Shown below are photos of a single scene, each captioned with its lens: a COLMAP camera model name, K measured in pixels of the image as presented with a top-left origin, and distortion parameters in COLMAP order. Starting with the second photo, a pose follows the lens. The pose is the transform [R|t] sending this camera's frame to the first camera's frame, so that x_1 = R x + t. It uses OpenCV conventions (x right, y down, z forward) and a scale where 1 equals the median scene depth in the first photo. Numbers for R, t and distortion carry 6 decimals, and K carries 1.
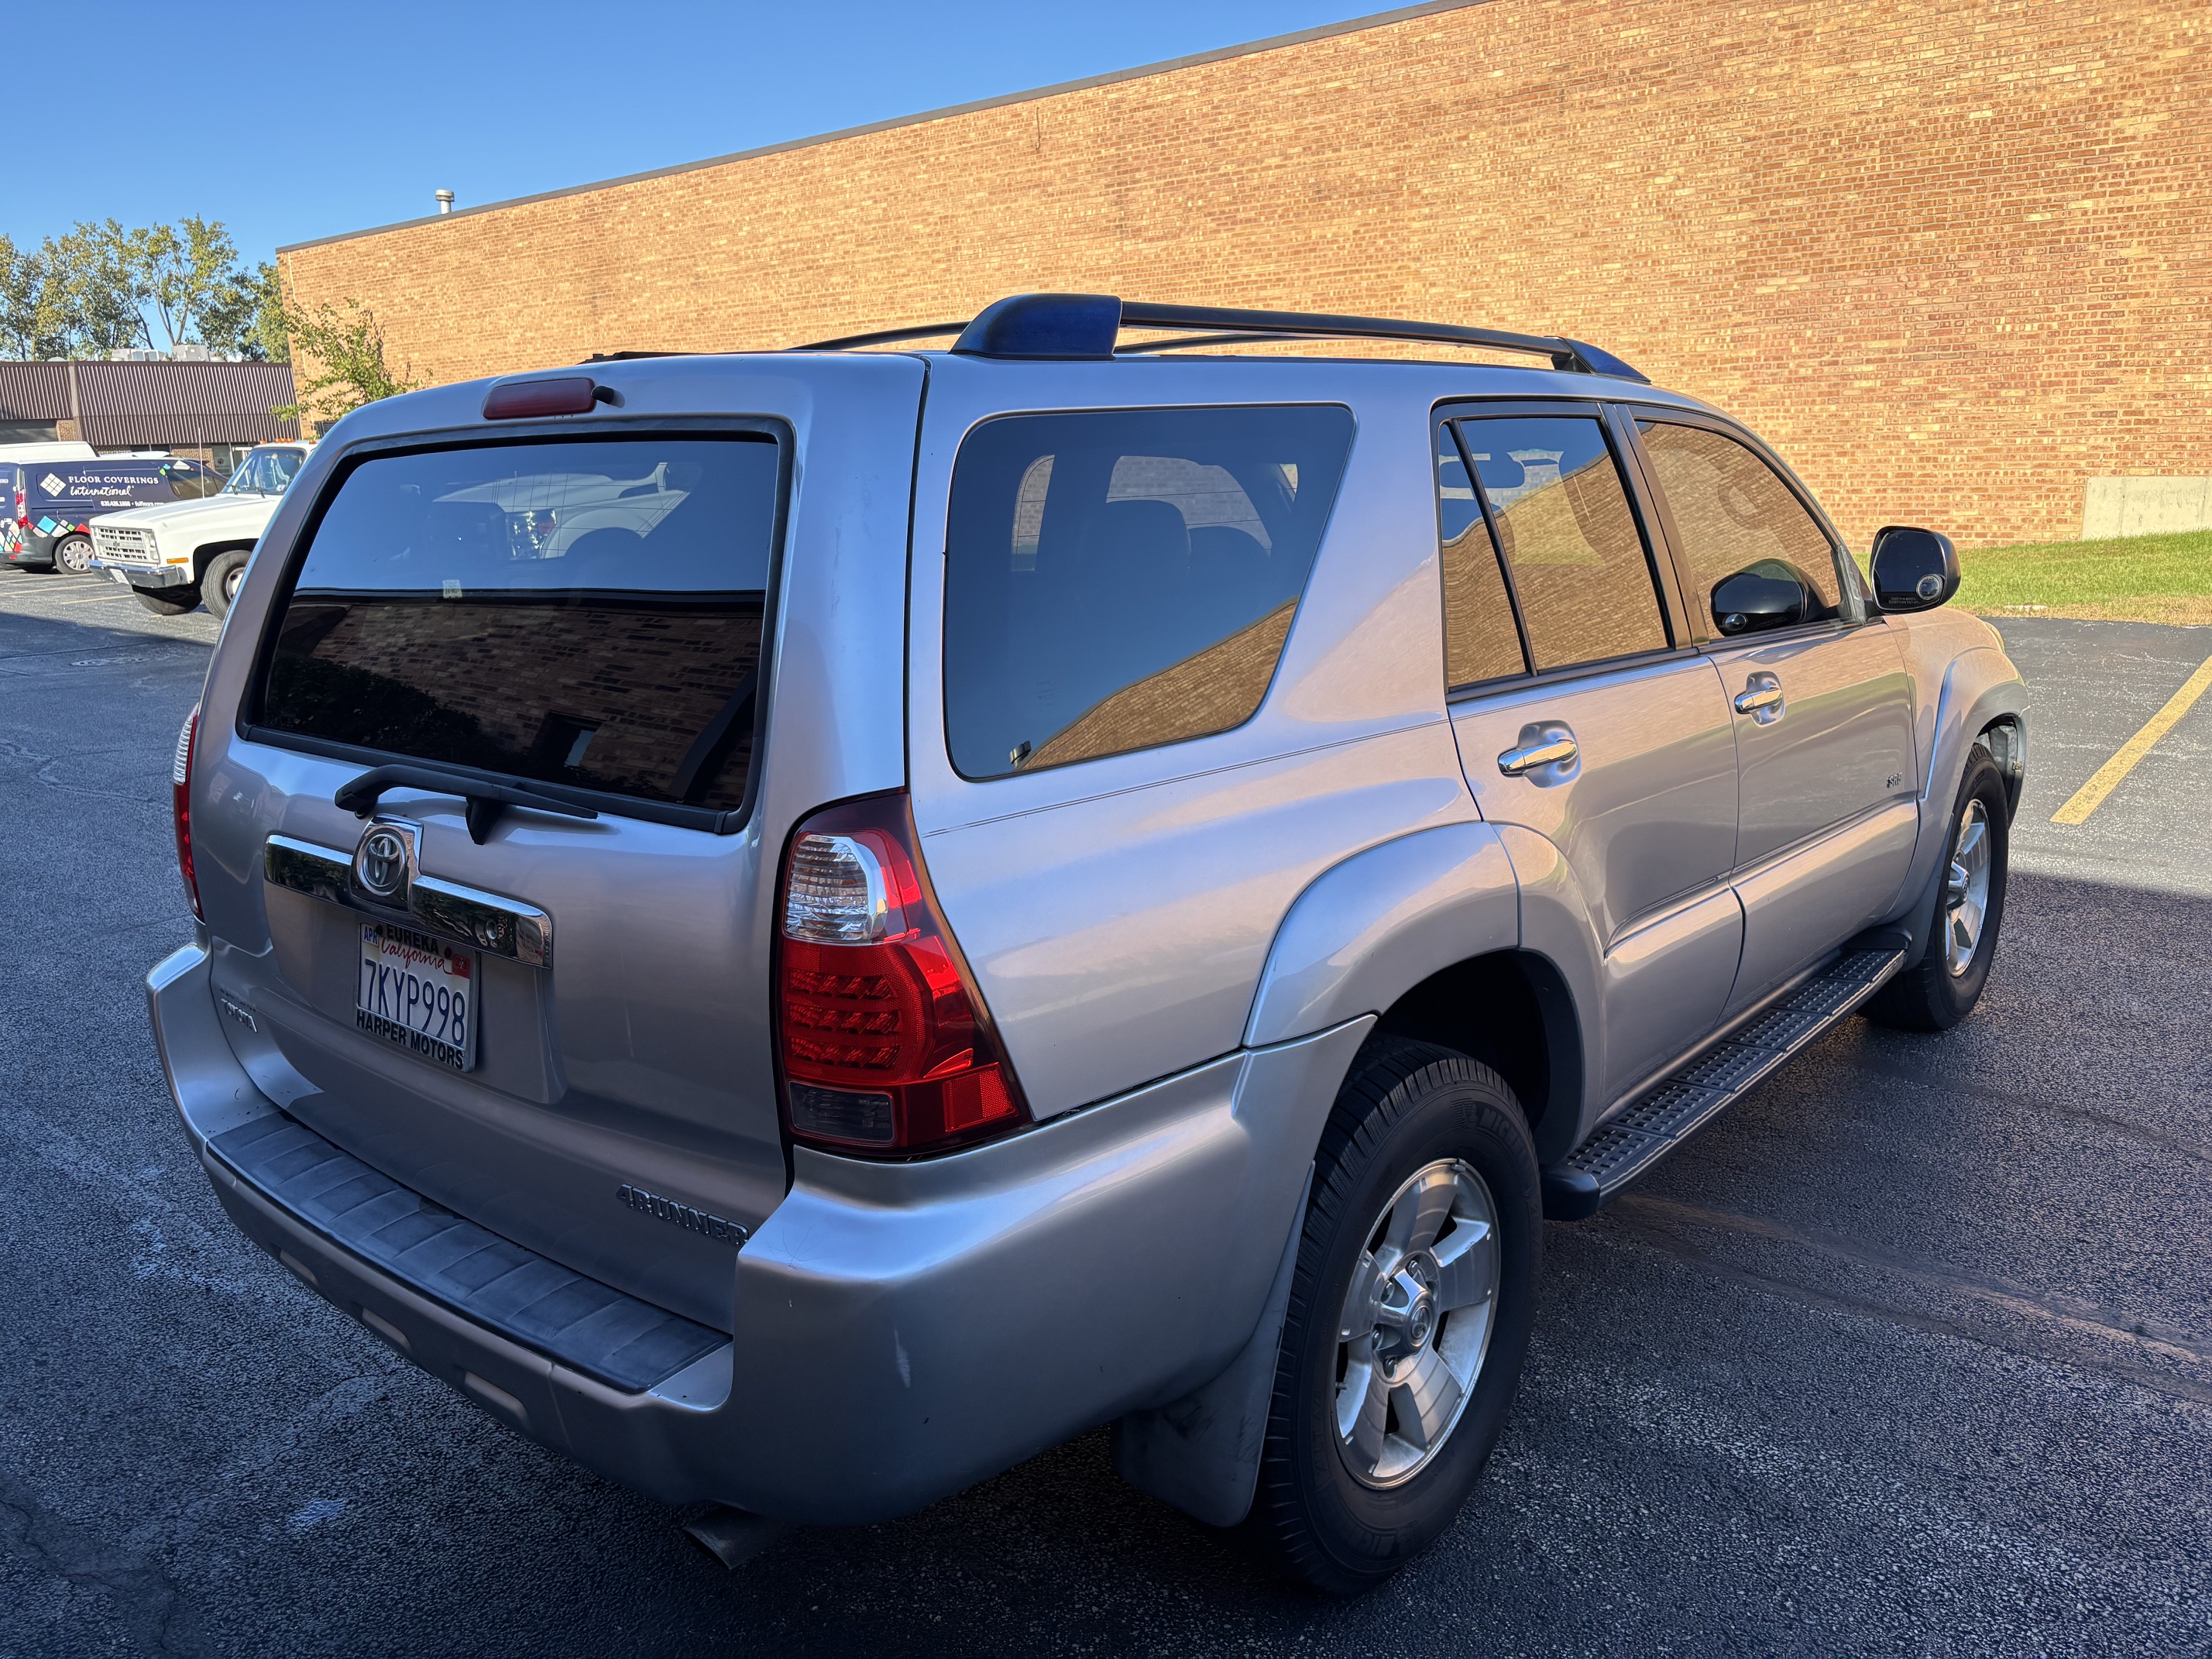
lens RADIAL K [[1709.0, 0, 1096.2], [0, 1709.0, 792.3], [0, 0, 1]] dist [0.076186, -0.095294]
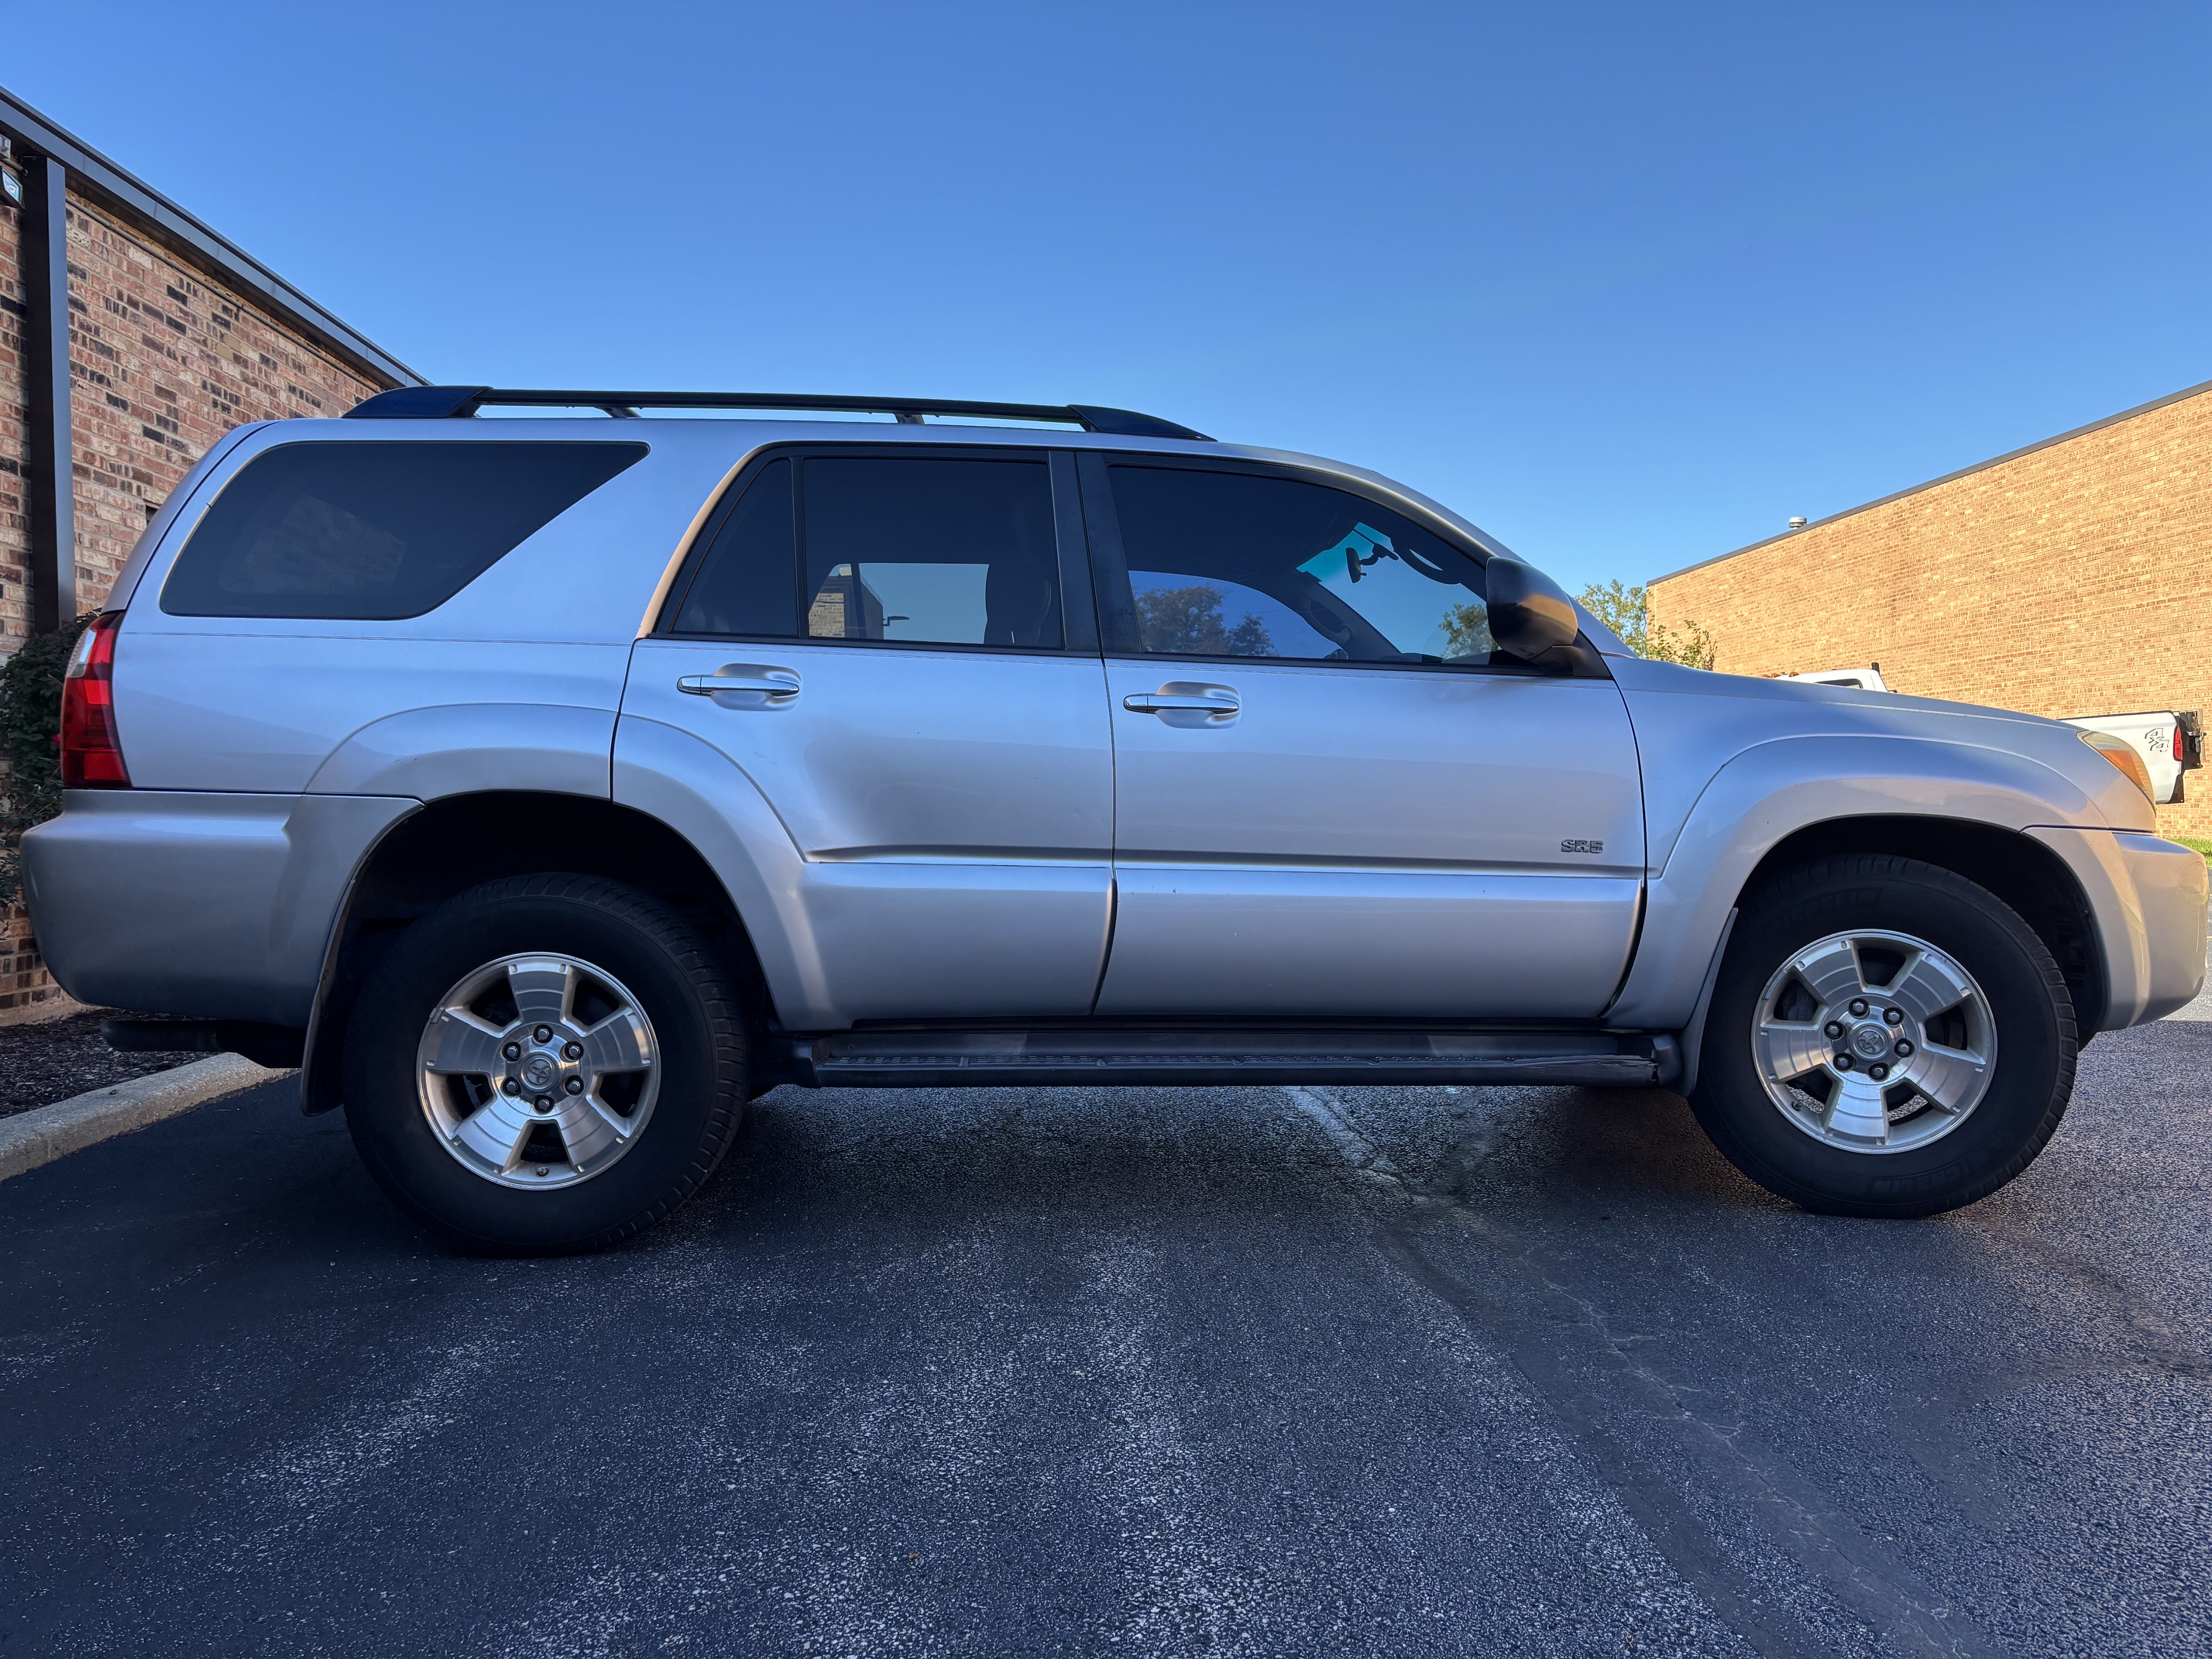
lens RADIAL K [[1685.8, 0, 1106.0], [0, 1685.8, 829.5], [0, 0, 1]] dist [0.088603, -0.110260]
pose [[0.667316, 0.039196, -0.743743, 0.685272], [-0.166652, 0.981152, -0.097819, 0.080150], [0.725890, 0.189222, 0.661270, 0.171117]]
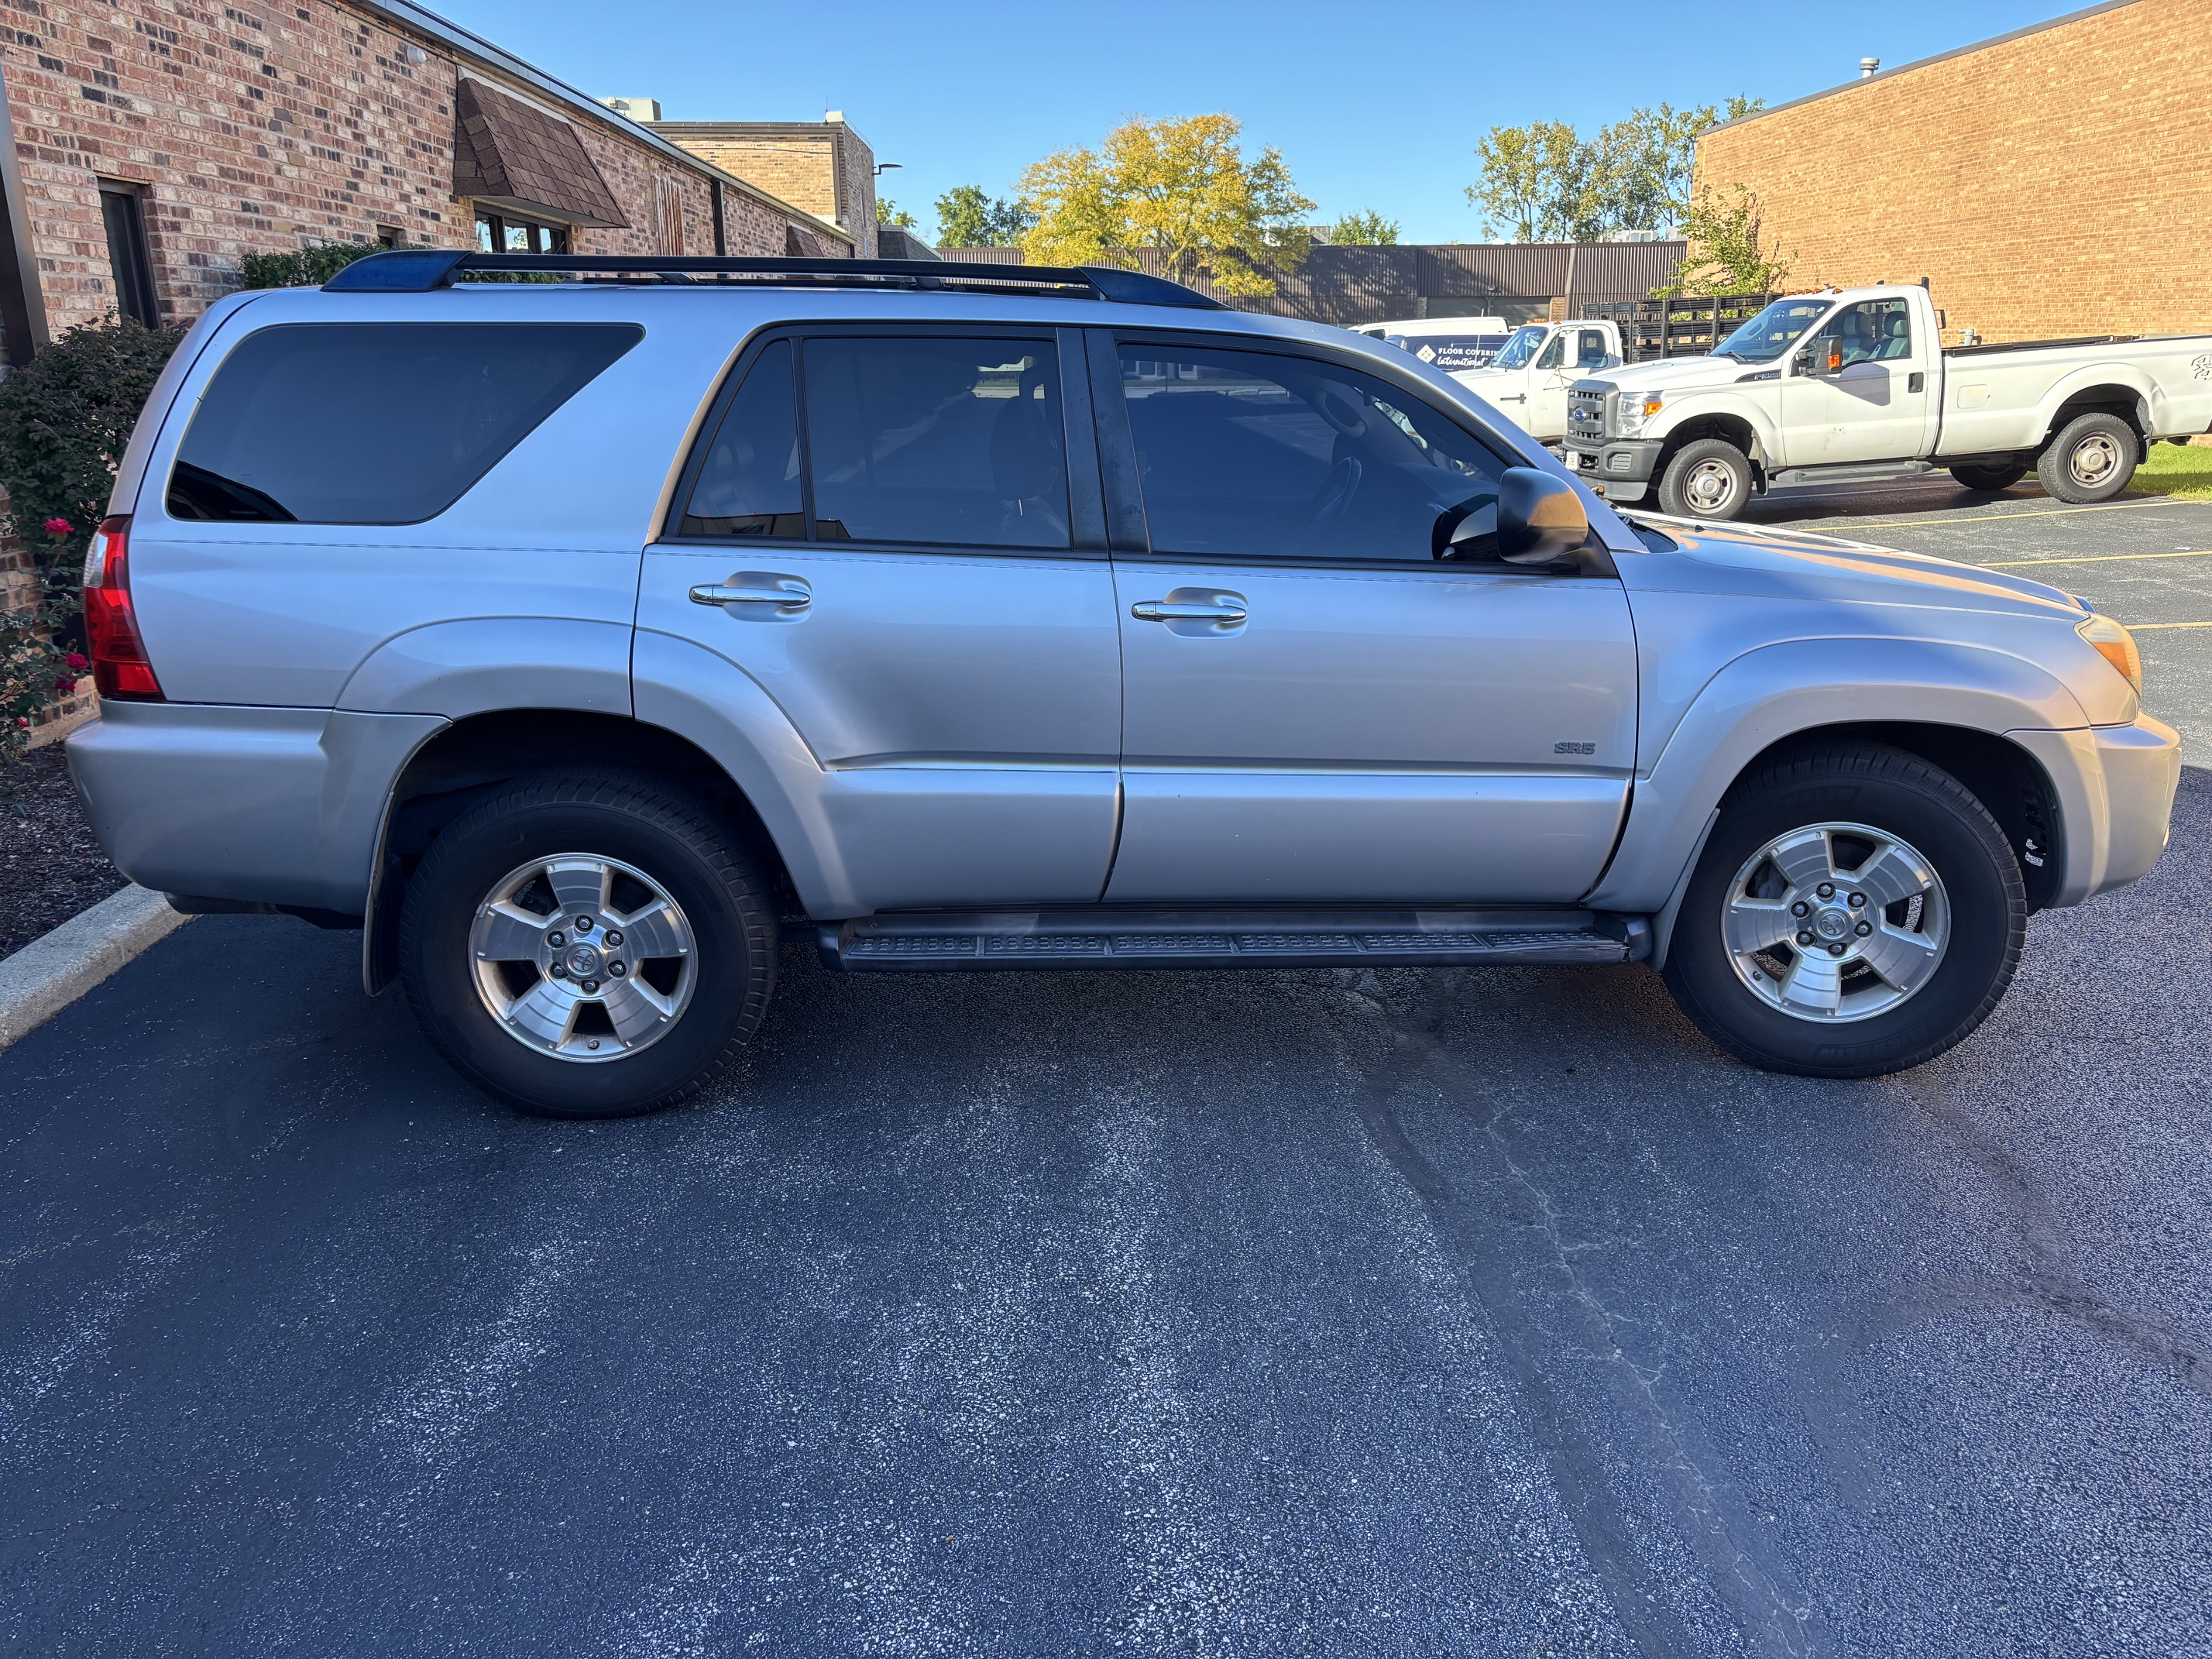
lens RADIAL K [[1695.7, 0, 1108.4], [0, 1695.7, 831.5], [0, 0, 1]] dist [0.082349, -0.102386]
pose [[0.665122, 0.235365, -0.708672, 0.686813], [-0.169975, 0.971834, 0.163237, -0.051997], [0.727133, 0.011884, 0.686394, 0.138460]]
